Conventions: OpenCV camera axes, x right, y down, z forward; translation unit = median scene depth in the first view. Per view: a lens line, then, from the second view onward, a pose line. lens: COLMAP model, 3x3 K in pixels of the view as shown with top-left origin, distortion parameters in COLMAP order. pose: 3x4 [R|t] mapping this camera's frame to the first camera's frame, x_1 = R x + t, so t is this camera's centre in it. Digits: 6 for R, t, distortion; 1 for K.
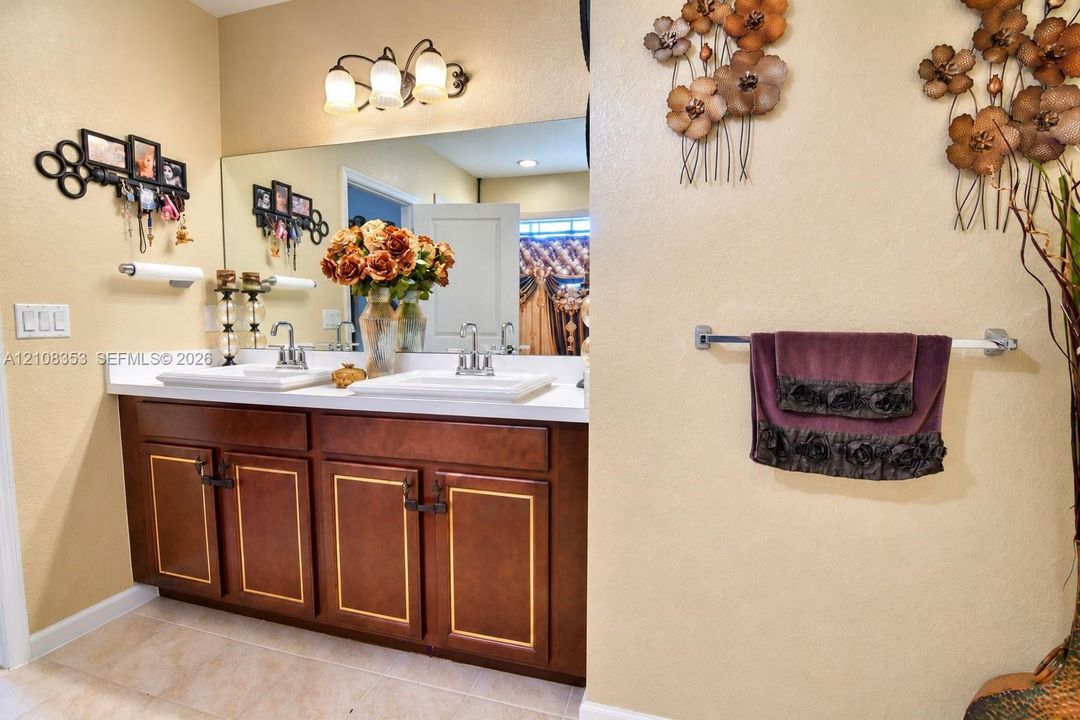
lens RADIAL K [[516.8, 0, 540.0], [0, 516.8, 360.0], [0, 0, 1]] dist [-0.000235, 0.000140]
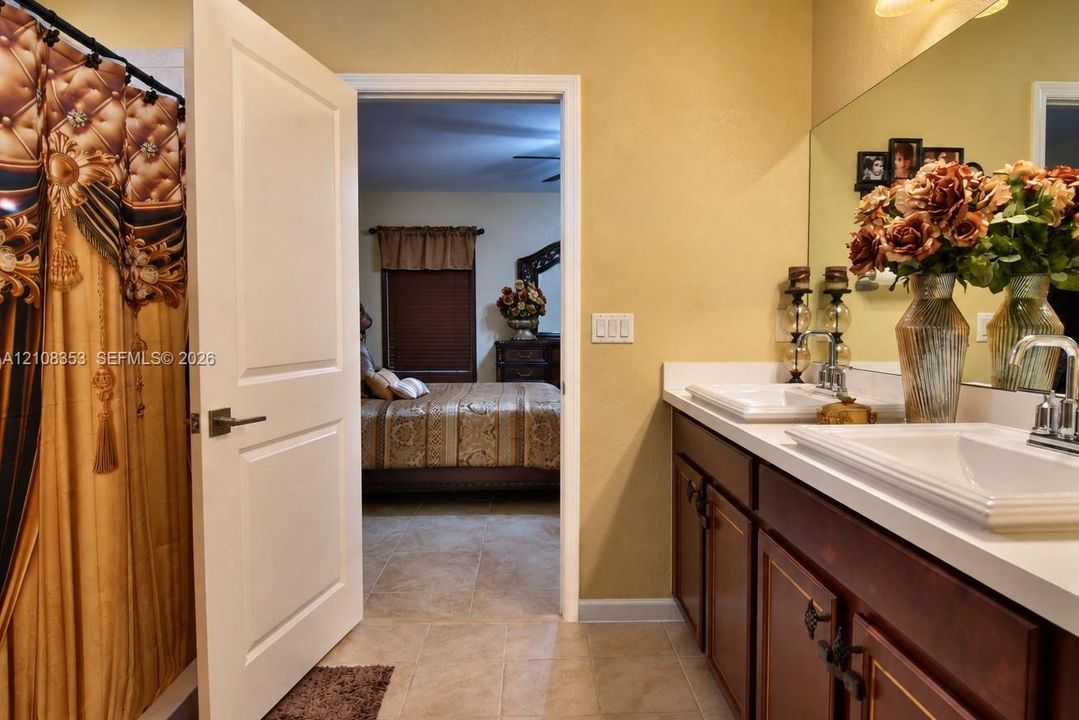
lens RADIAL K [[609.8, 0, 540.5], [0, 609.8, 348.5], [0, 0, 1]] dist [-0.002227, -0.001134]
pose [[0.313496, 0.035051, -0.948942, 0.185473], [-0.075719, 0.997059, 0.011814, -0.025468], [0.946566, 0.068149, 0.315228, 0.313536]]
